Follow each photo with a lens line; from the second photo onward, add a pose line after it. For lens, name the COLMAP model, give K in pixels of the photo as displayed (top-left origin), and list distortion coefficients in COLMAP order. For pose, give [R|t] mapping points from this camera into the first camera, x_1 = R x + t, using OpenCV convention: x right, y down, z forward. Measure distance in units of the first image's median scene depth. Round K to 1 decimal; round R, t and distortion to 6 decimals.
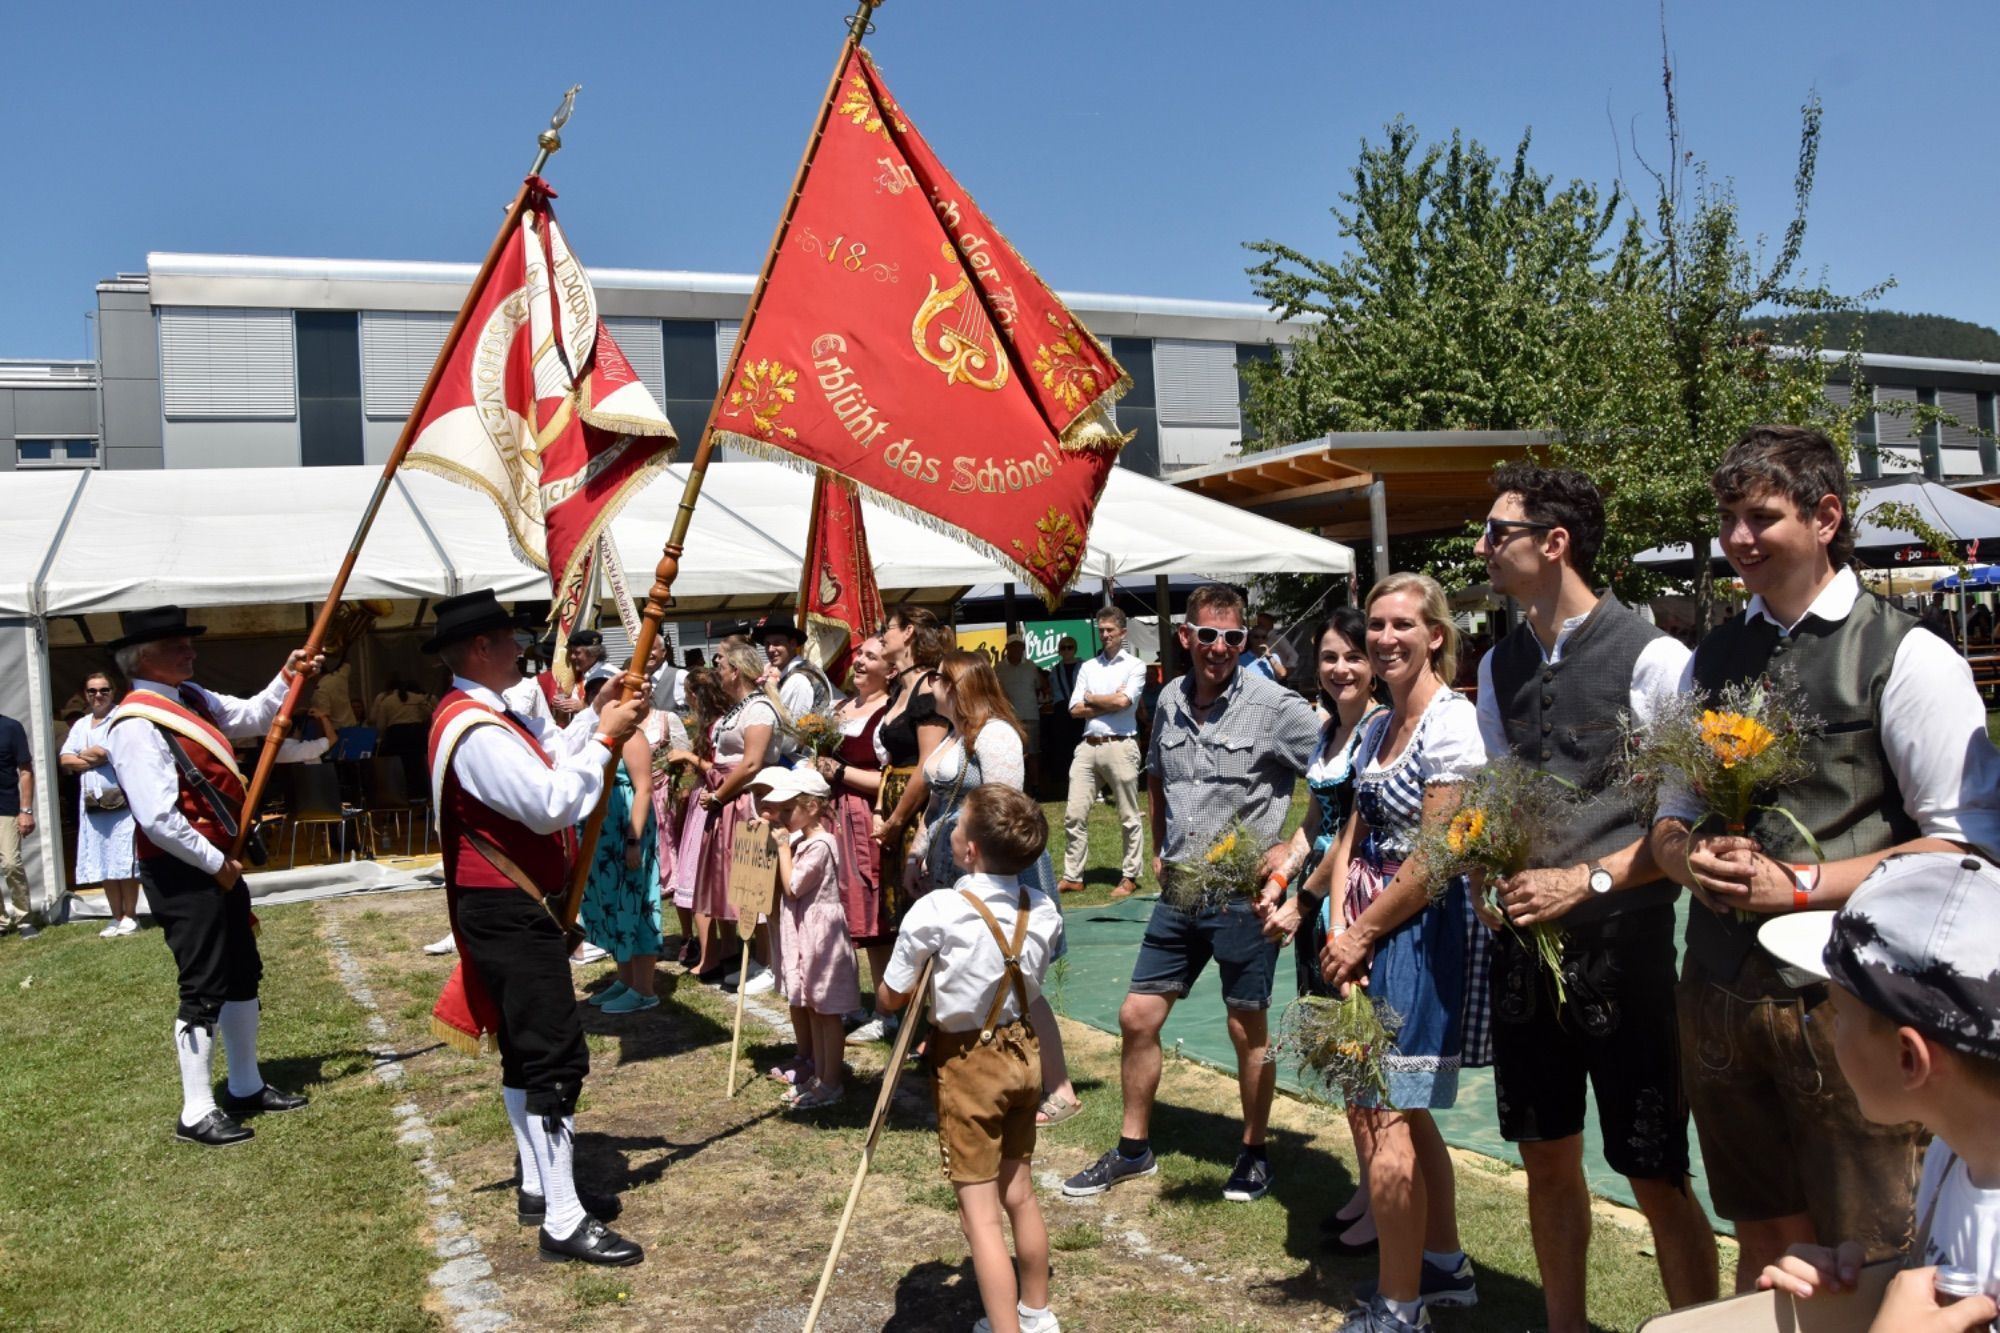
lens RADIAL K [[1569.9, 0, 989.3], [0, 1569.9, 670.5], [0, 0, 1]] dist [-0.172816, 0.133549]
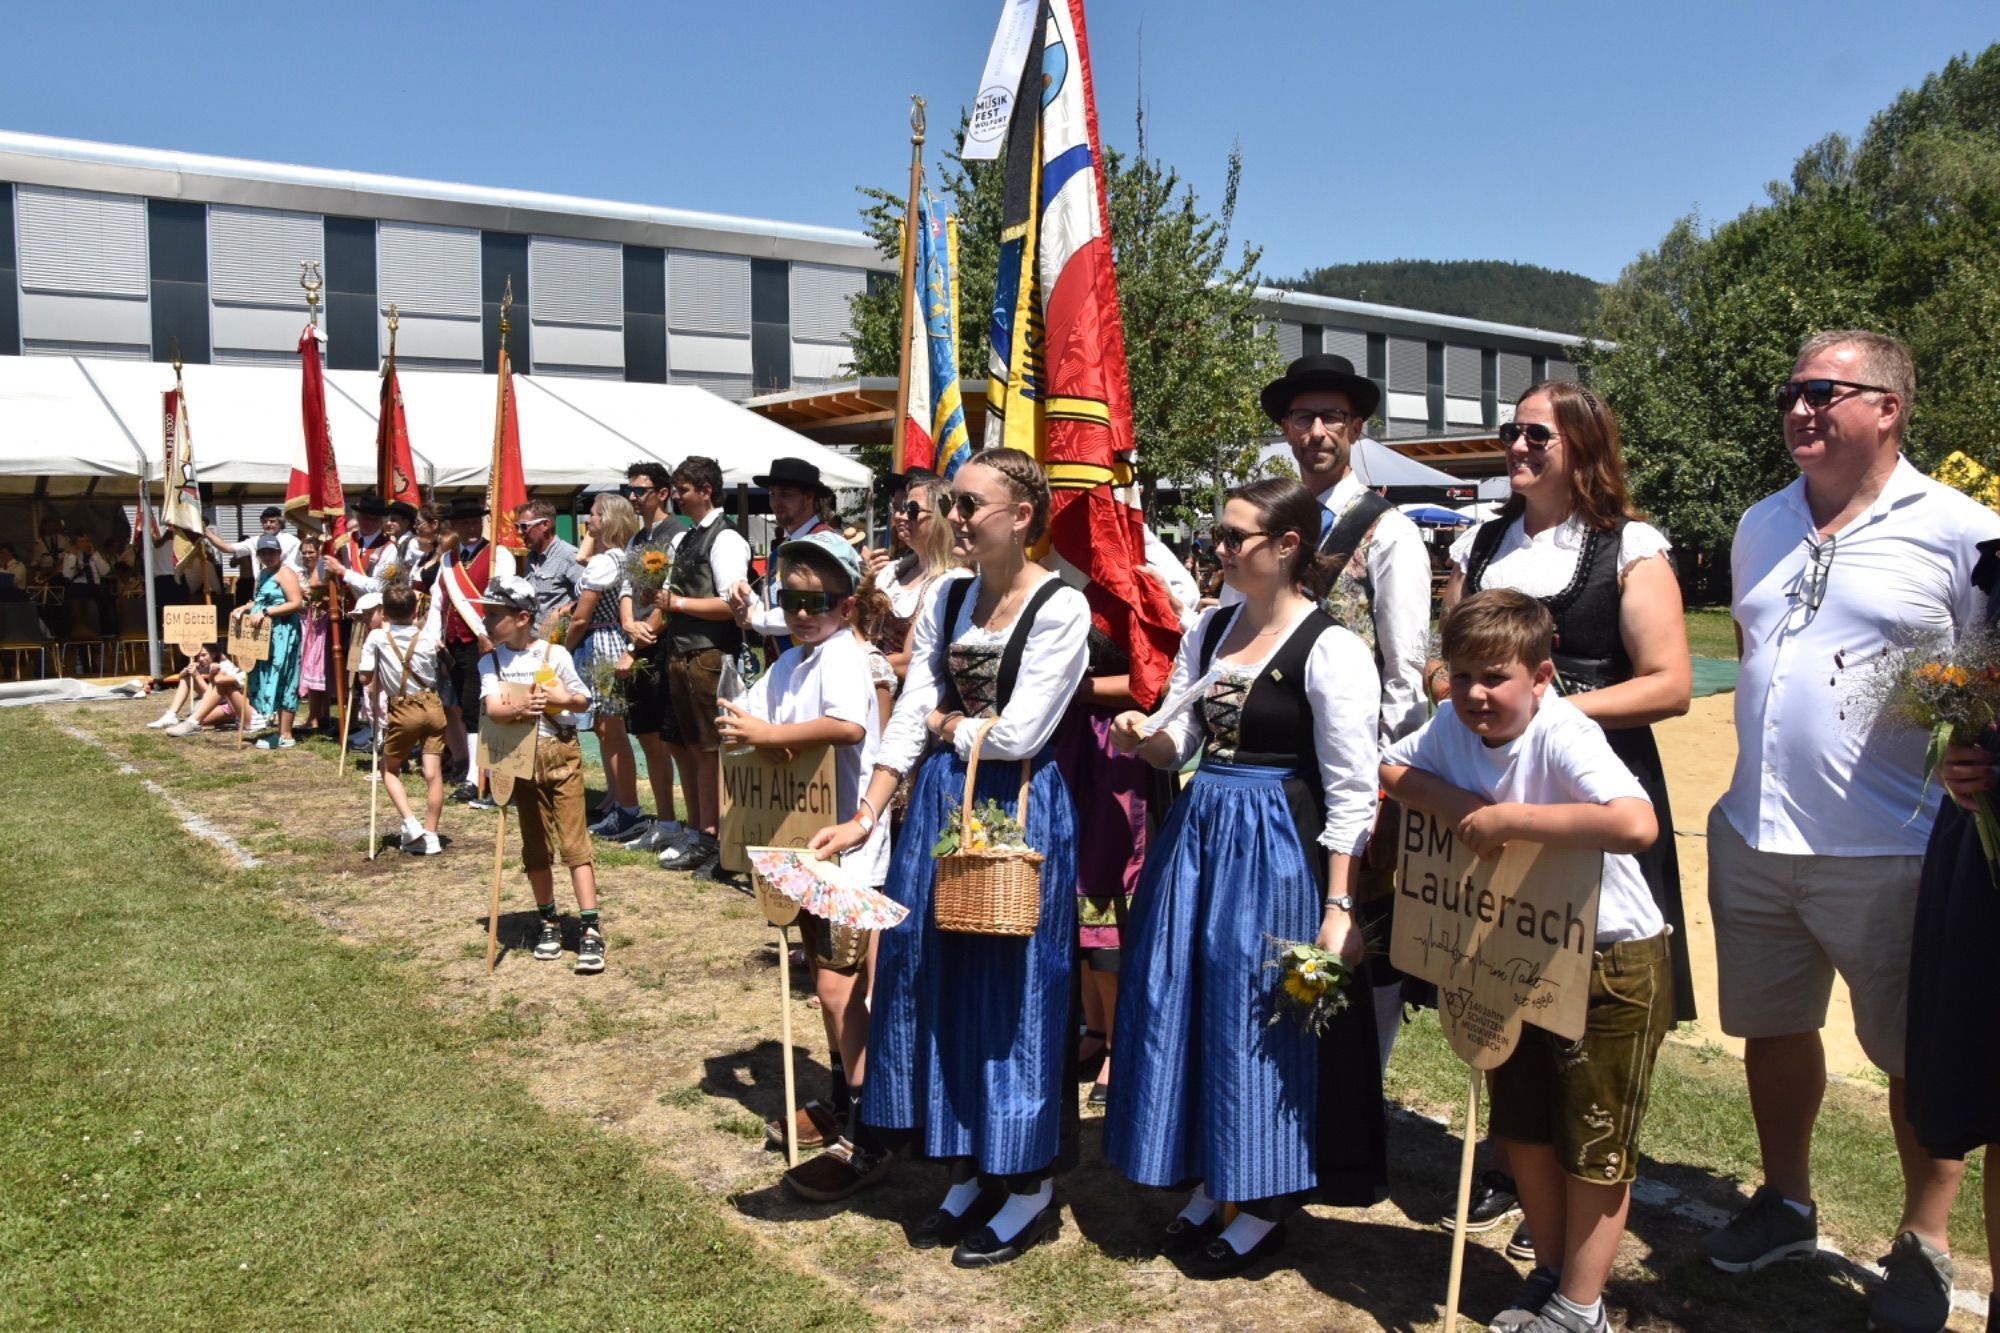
lens RADIAL K [[1569.9, 0, 989.3], [0, 1569.9, 670.5], [0, 0, 1]] dist [-0.172816, 0.133549]
pose [[0.977690, 0.030093, 0.207885, 0.037506], [-0.043492, 0.997239, 0.060187, 0.003138], [-0.205500, -0.067886, 0.976300, -0.165504]]
